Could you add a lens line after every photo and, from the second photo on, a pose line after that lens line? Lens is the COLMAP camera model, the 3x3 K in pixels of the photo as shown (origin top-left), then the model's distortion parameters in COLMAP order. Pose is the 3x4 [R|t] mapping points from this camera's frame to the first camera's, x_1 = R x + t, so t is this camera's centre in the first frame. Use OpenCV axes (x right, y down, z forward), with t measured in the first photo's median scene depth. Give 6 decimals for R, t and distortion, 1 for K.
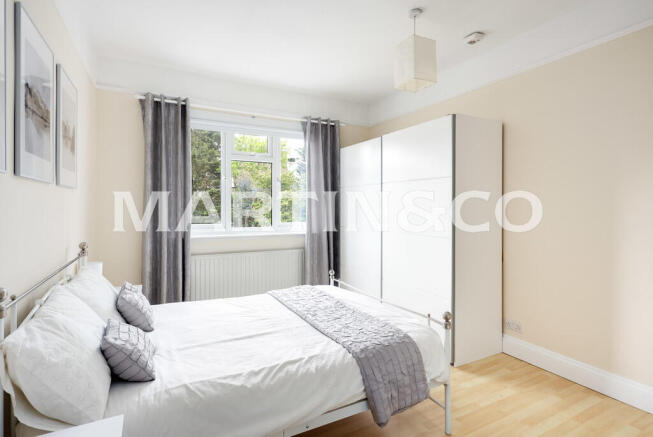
lens RADIAL K [[328.7, 0, 326.0], [0, 328.7, 197.2], [0, 0, 1]] dist [-0.002569, -0.000623]
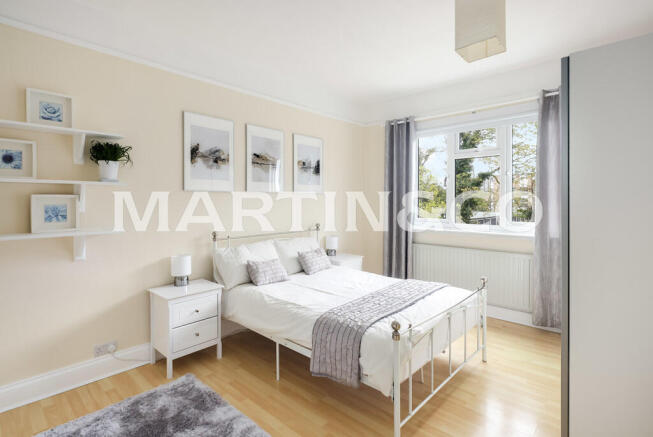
lens RADIAL K [[328.7, 0, 326.0], [0, 328.7, 197.2], [0, 0, 1]] dist [-0.002569, -0.000623]
pose [[0.326699, -0.016949, -0.944976, 0.782634], [0.027009, 0.999598, -0.008591, 0.007907], [0.944742, -0.022716, 0.327026, 0.355445]]
